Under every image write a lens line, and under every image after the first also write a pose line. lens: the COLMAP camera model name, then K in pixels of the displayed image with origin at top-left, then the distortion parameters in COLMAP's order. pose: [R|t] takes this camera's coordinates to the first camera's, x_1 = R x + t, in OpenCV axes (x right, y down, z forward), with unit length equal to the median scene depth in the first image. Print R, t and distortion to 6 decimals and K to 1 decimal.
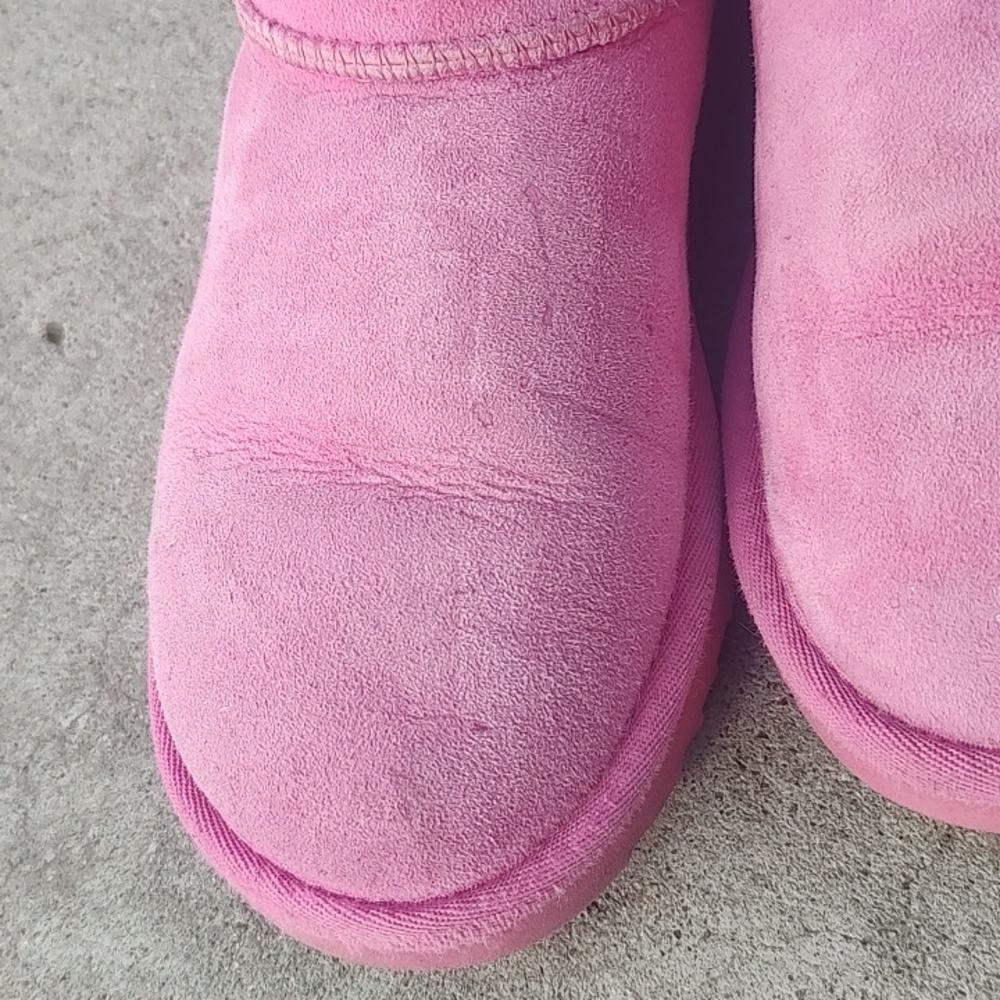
lens RADIAL K [[1680.1, 0, 500.0], [0, 1680.1, 500.0], [0, 0, 1]] dist [0.144377, -0.550156]
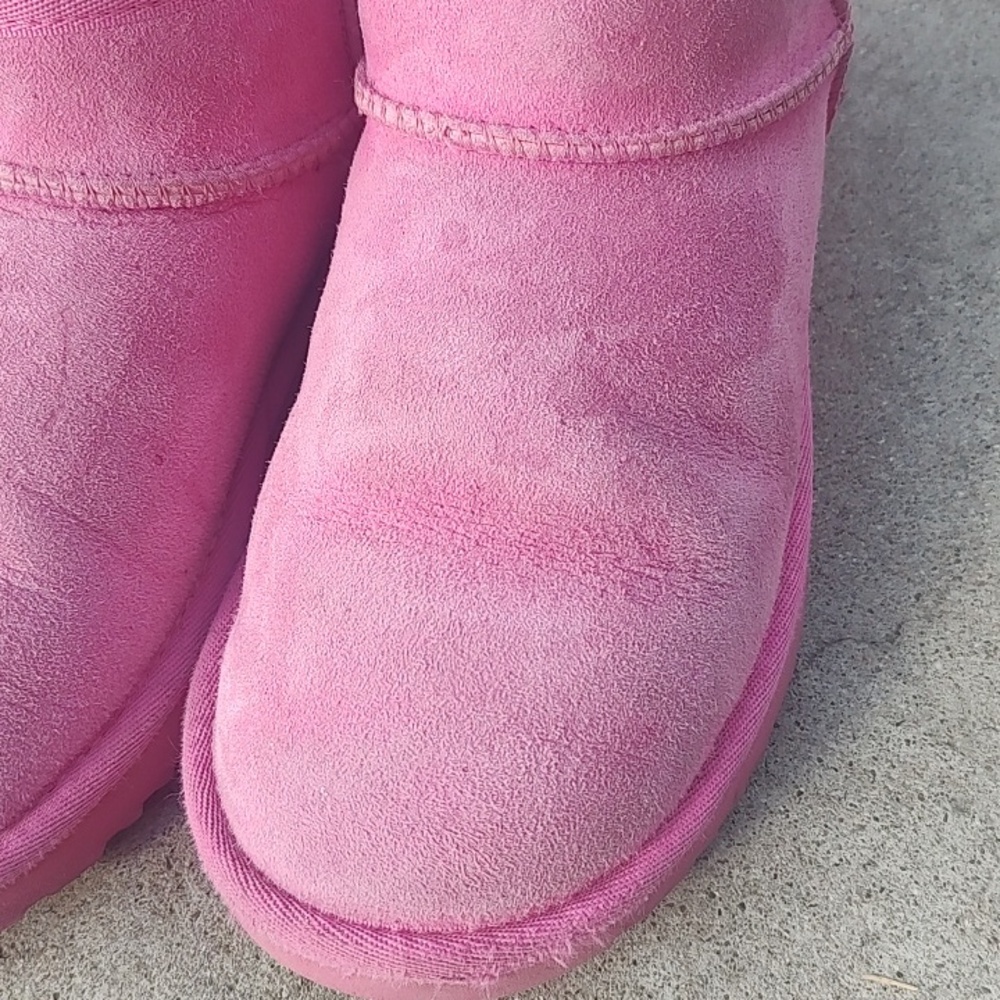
lens RADIAL K [[1680.1, 0, 500.0], [0, 1680.1, 500.0], [0, 0, 1]] dist [0.144377, -0.550156]
pose [[0.961843, 0.272766, -0.021394, 0.352784], [-0.273468, 0.960885, -0.043766, -0.092064], [0.008619, 0.047947, 0.998813, -0.122411]]
